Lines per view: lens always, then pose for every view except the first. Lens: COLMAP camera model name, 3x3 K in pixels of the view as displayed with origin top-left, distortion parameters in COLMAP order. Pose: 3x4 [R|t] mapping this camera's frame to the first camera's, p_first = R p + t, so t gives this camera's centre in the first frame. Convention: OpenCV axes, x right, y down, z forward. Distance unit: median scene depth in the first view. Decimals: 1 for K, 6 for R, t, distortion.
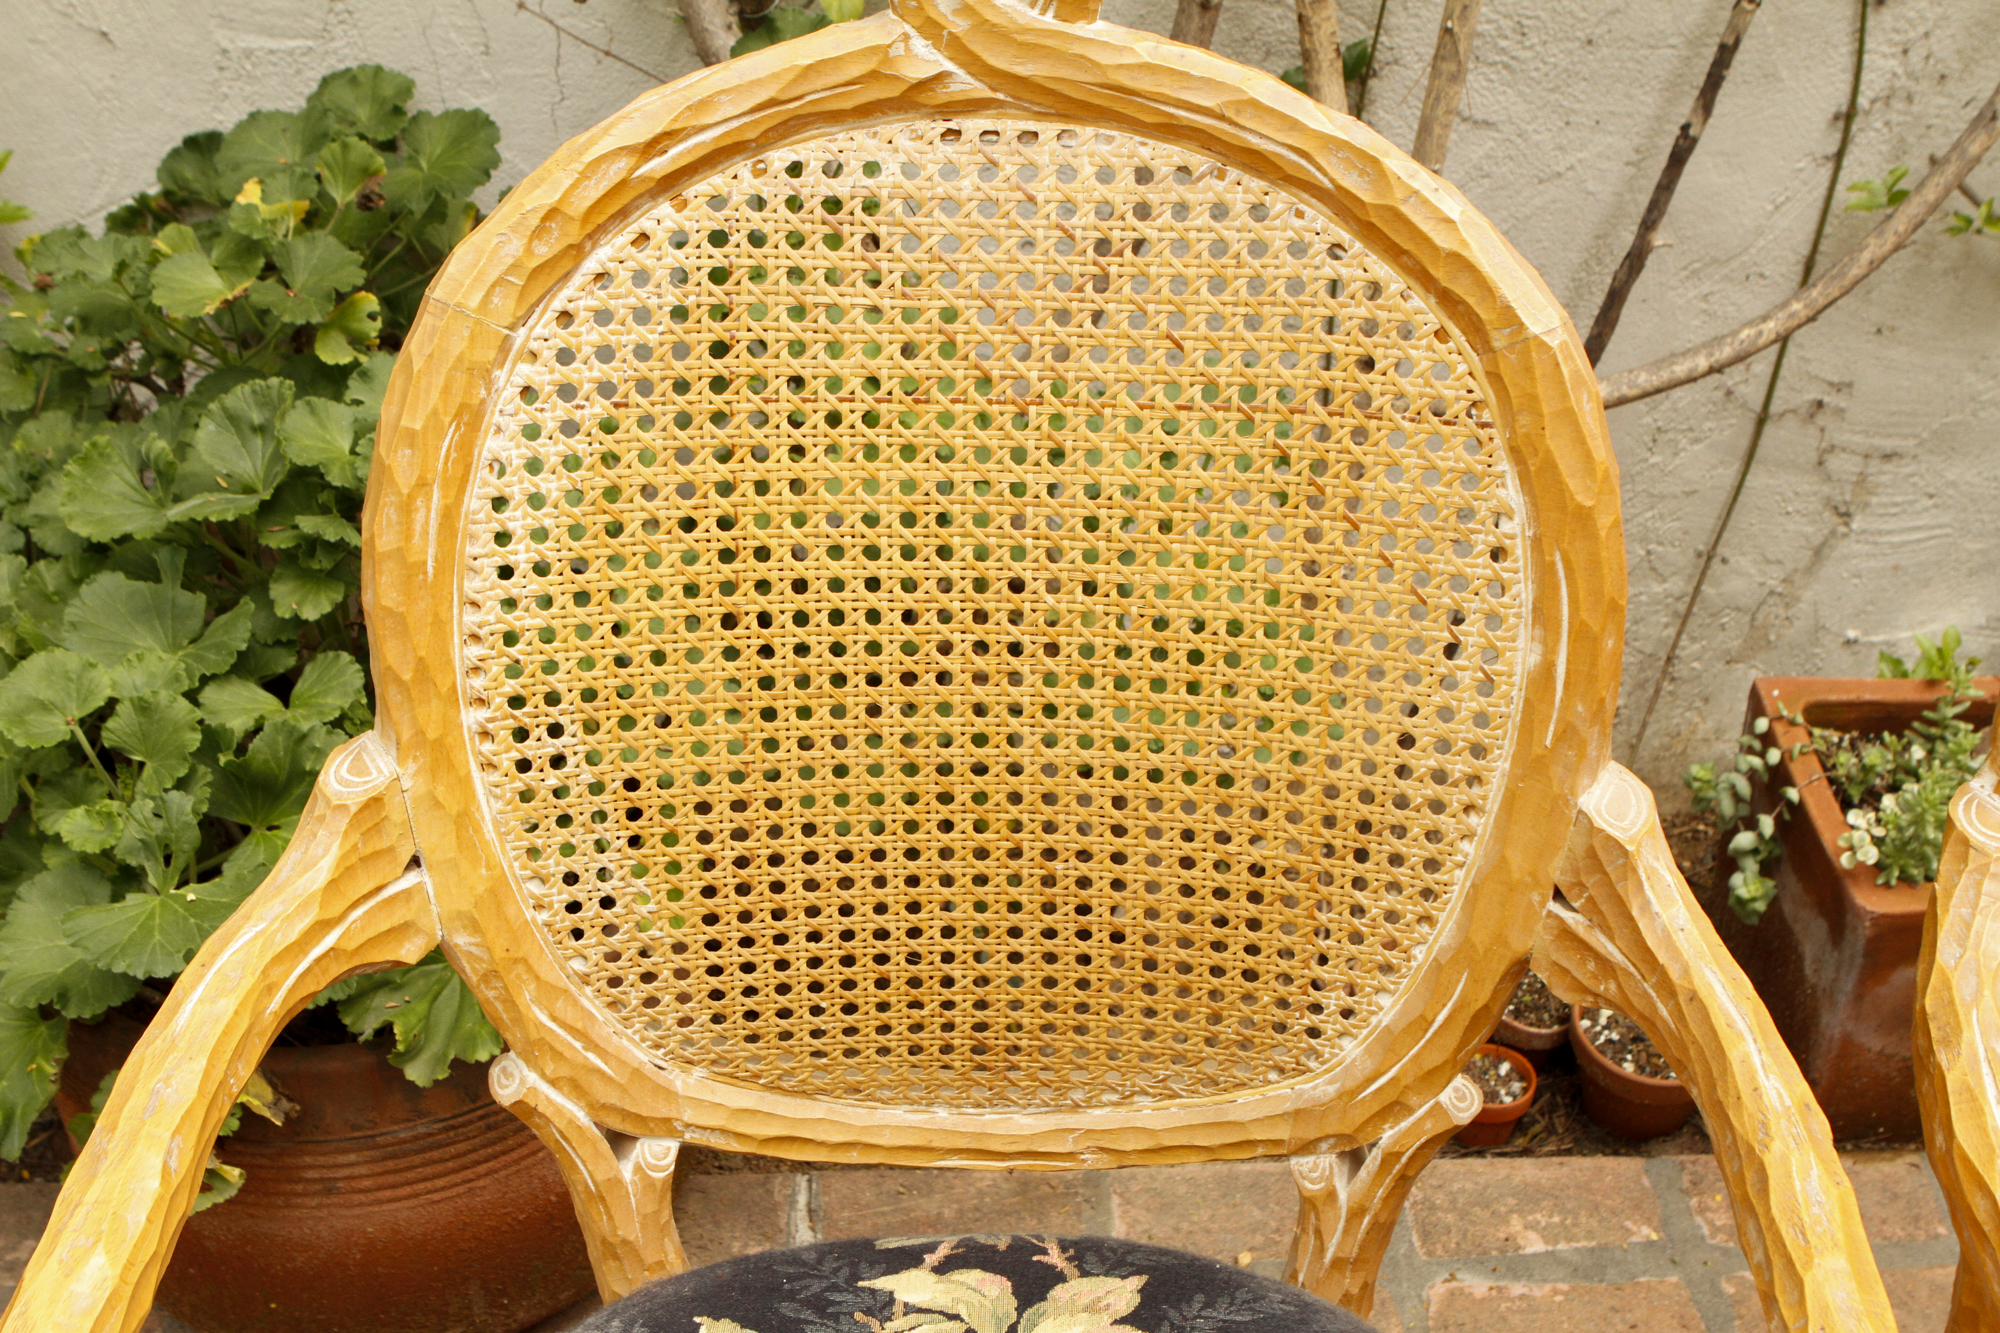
lens RADIAL K [[2305.1, 0, 985.5], [0, 2305.1, 659.3], [0, 0, 1]] dist [-0.084903, 0.000000]
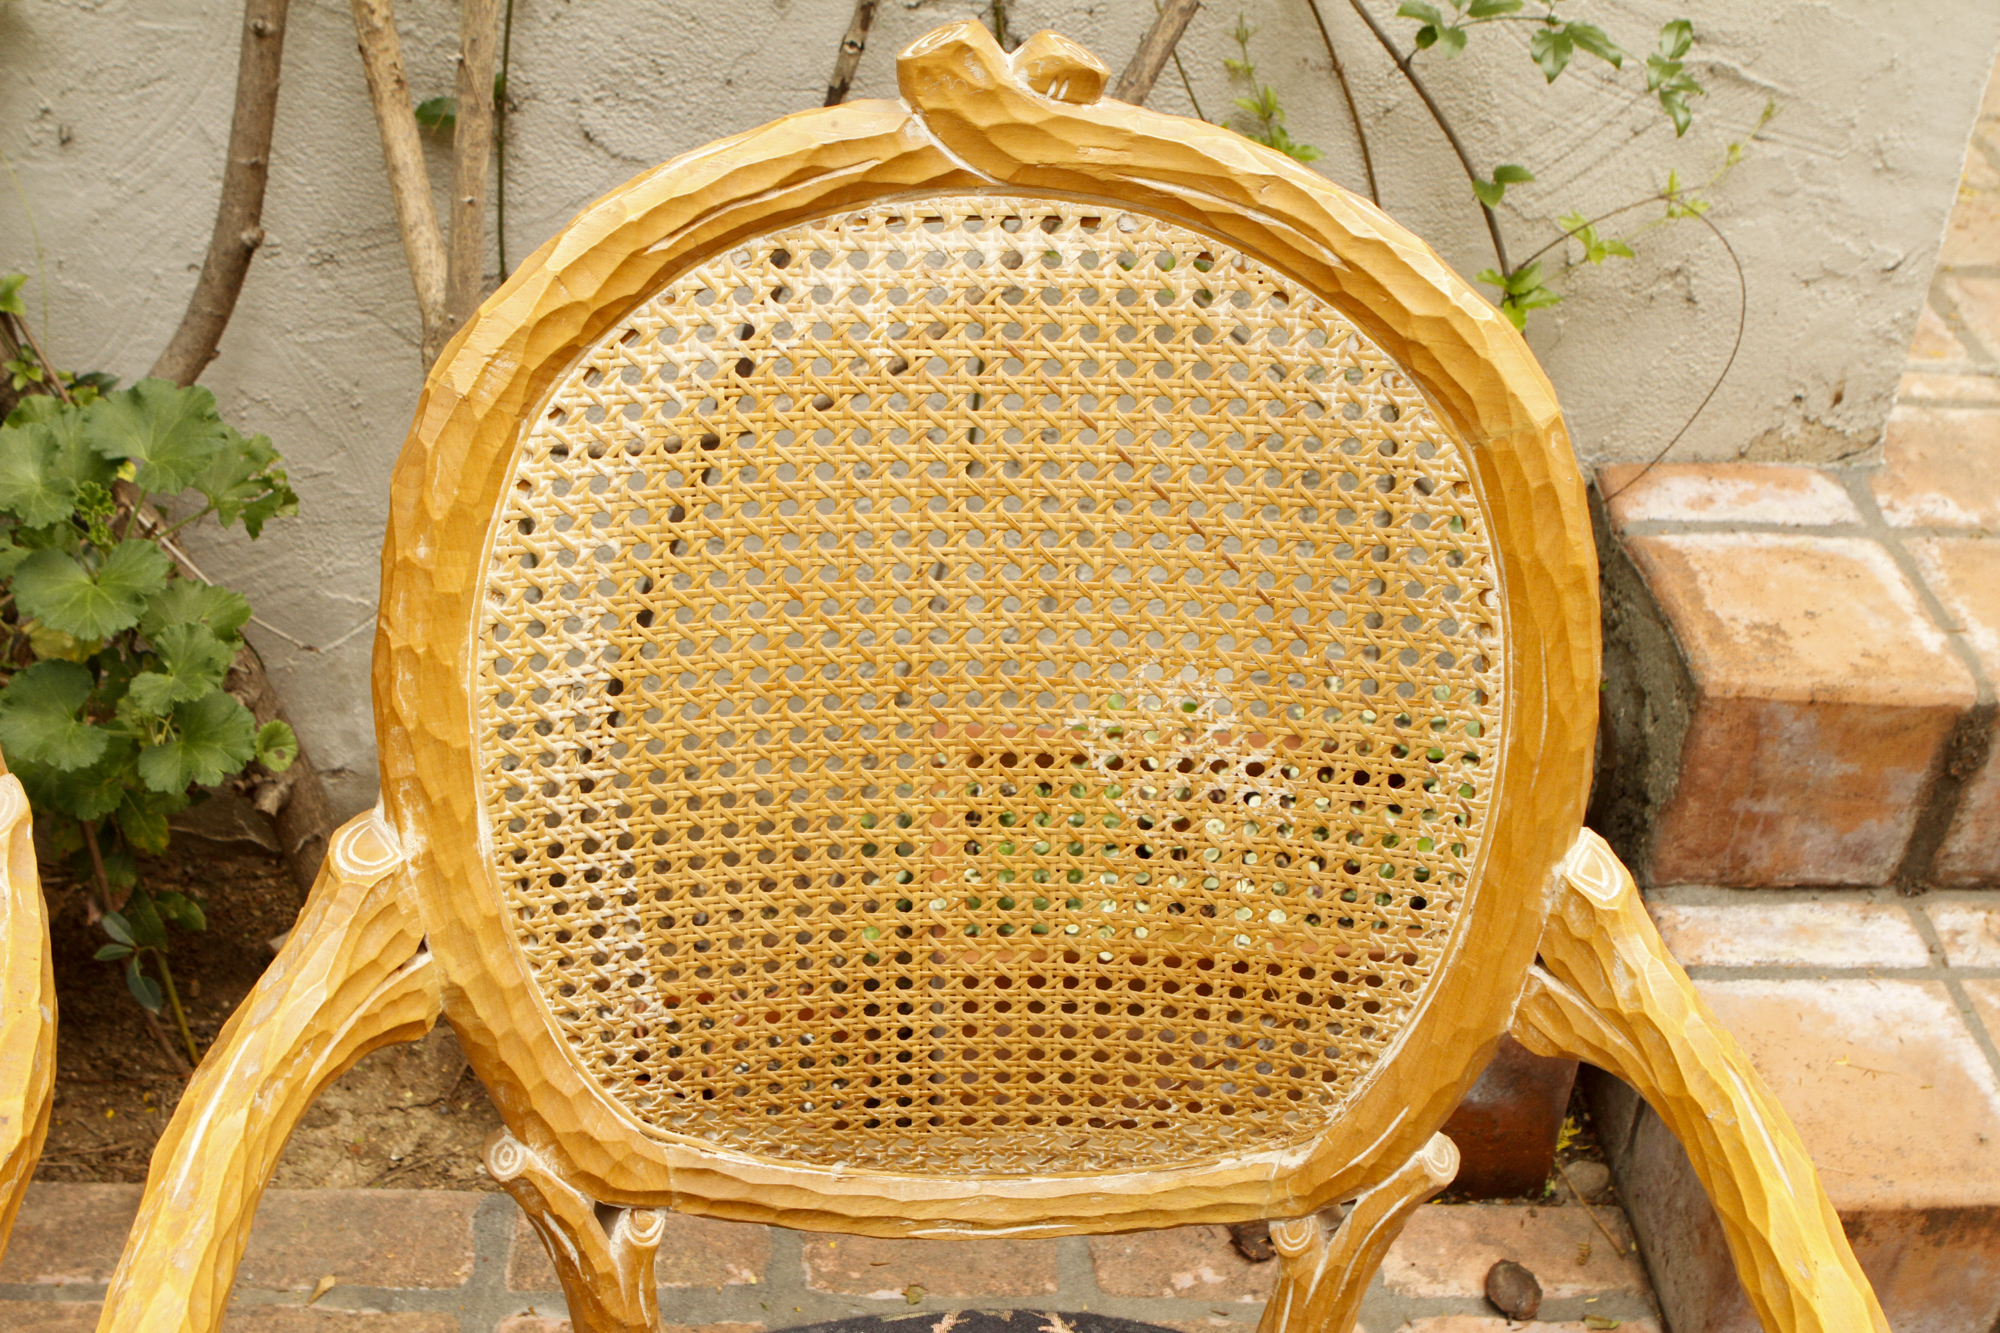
lens RADIAL K [[2305.1, 0, 995.6], [0, 2305.1, 662.4], [0, 0, 1]] dist [-0.084903, 0.000000]
pose [[0.998696, 0.037112, 0.035055, 0.588996], [-0.036430, 0.999138, -0.019893, -0.000052], [-0.035763, 0.018590, 0.999187, -0.012951]]
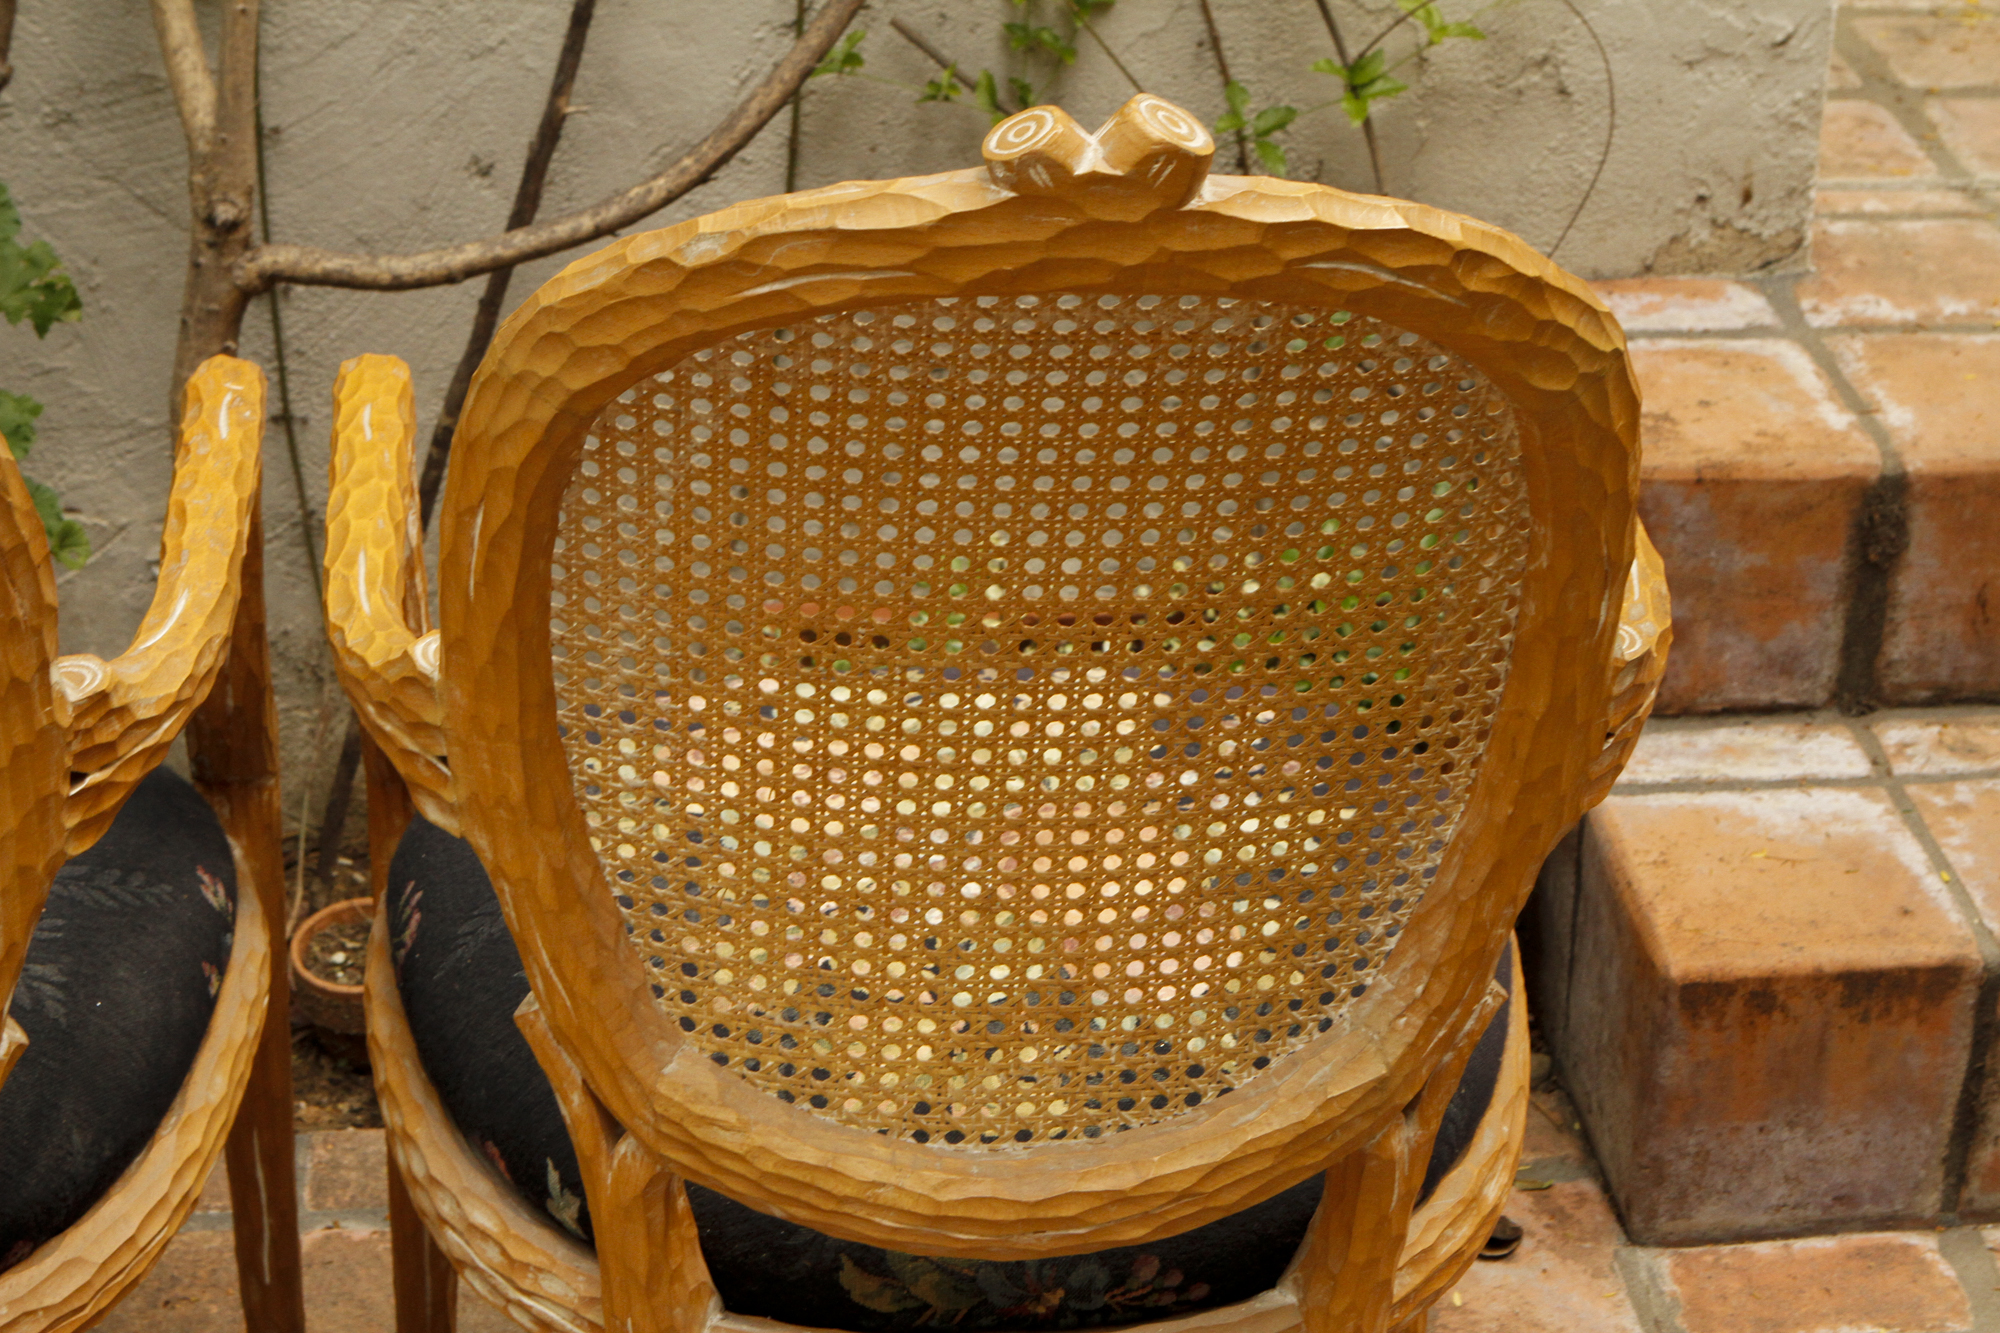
lens RADIAL K [[3894.9, 0, 991.6], [0, 3894.9, 614.3], [0, 0, 1]] dist [-0.024943, 0.000000]
pose [[0.998286, -0.015199, 0.056514, 0.616284], [0.024123, 0.986701, -0.160744, 0.464954], [-0.053320, 0.161832, 0.985377, -0.902708]]
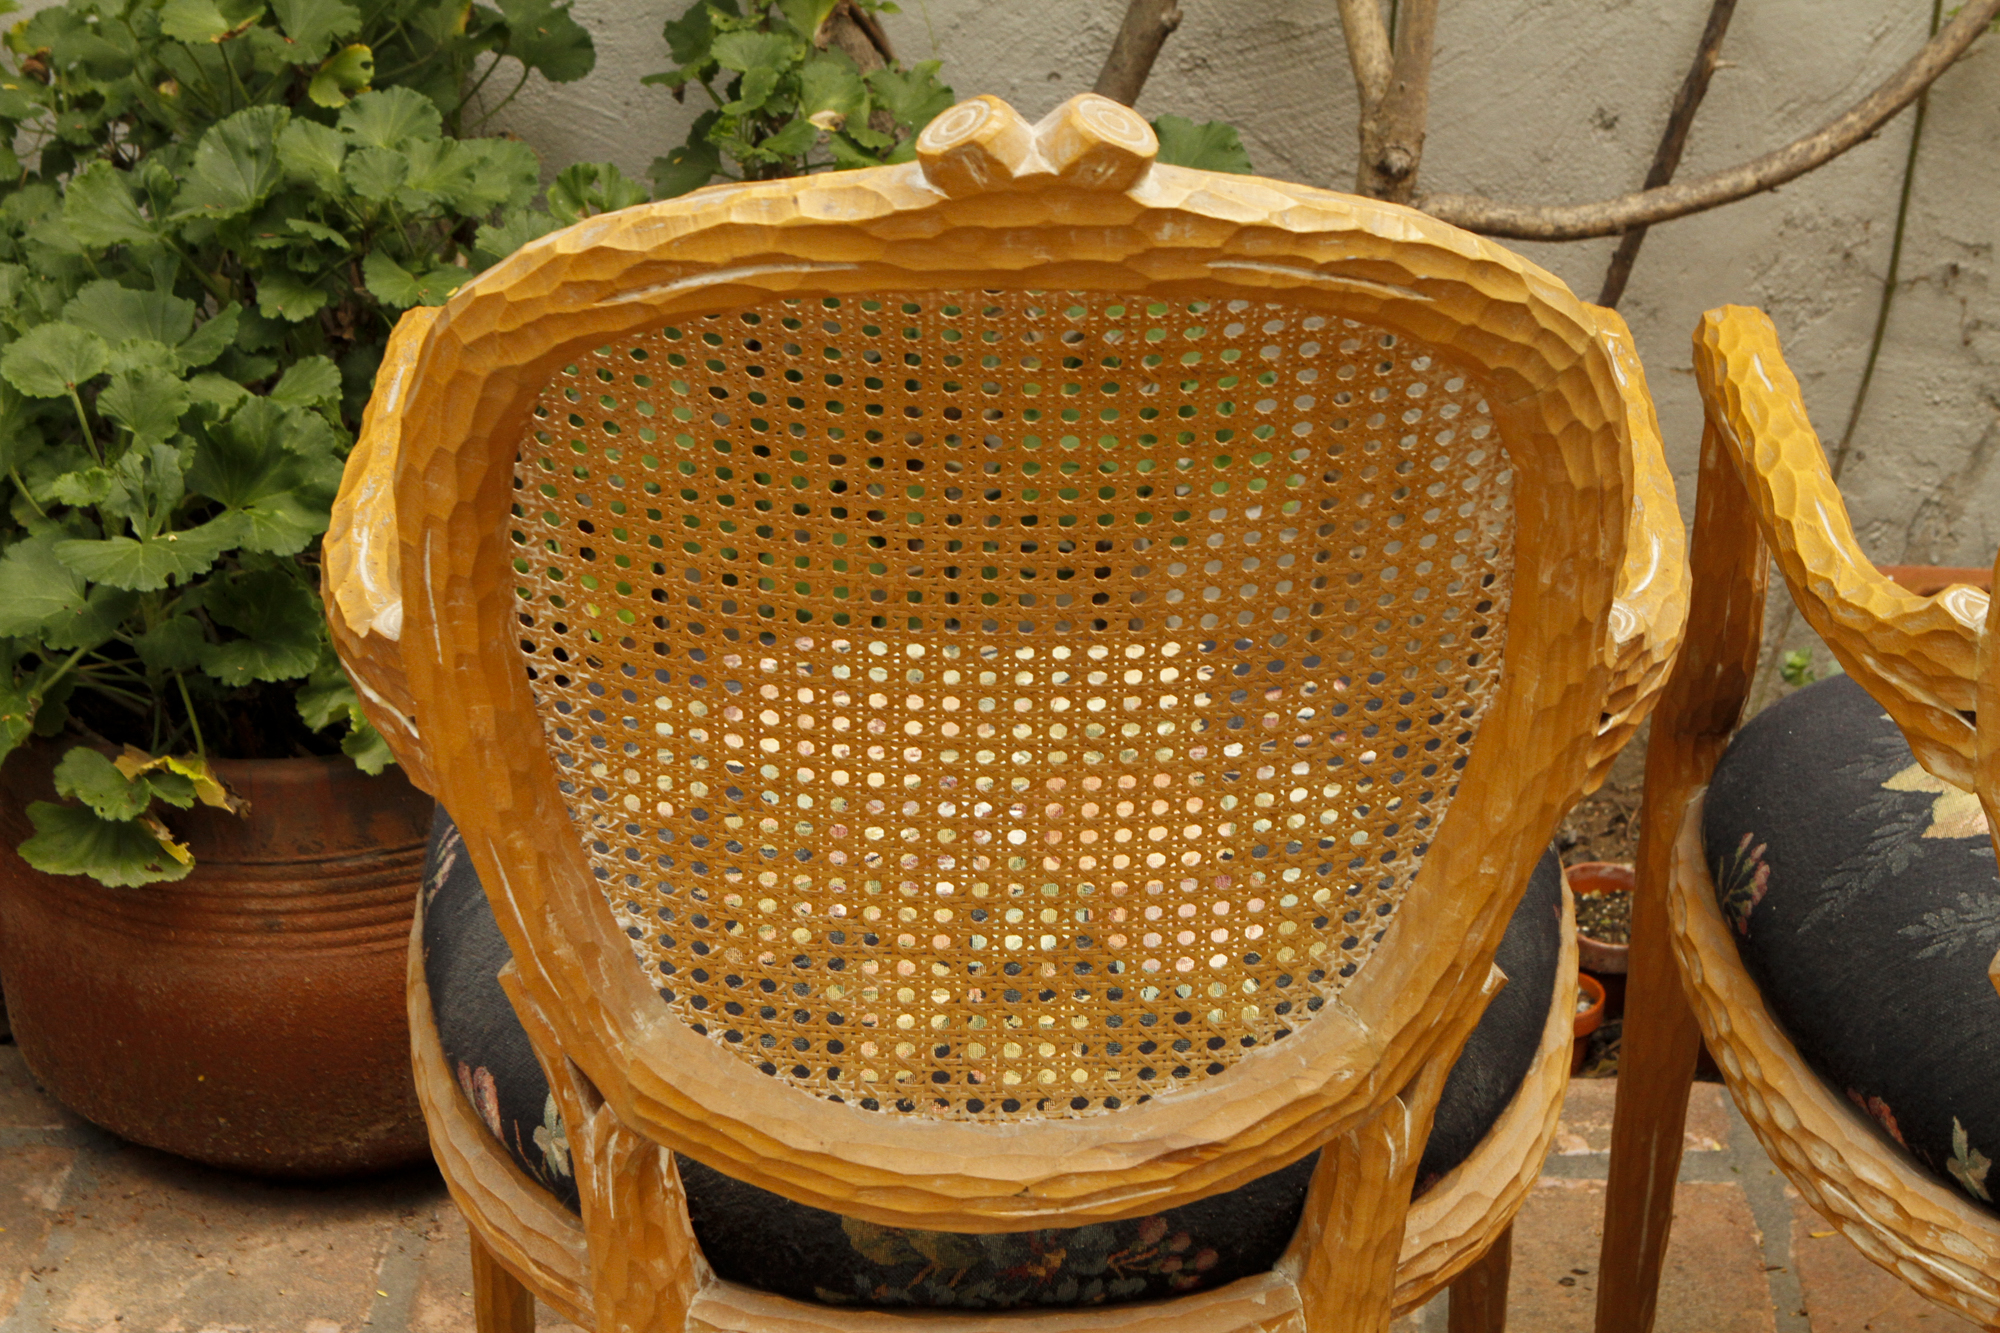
lens RADIAL K [[3891.7, 0, 1010.6], [0, 3891.7, 619.8], [0, 0, 1]] dist [-0.023608, 0.000000]
pose [[0.996418, 0.018801, -0.082448, 0.233273], [-0.030912, 0.988477, -0.148179, 0.470734], [0.078713, 0.150197, 0.985518, -0.909065]]
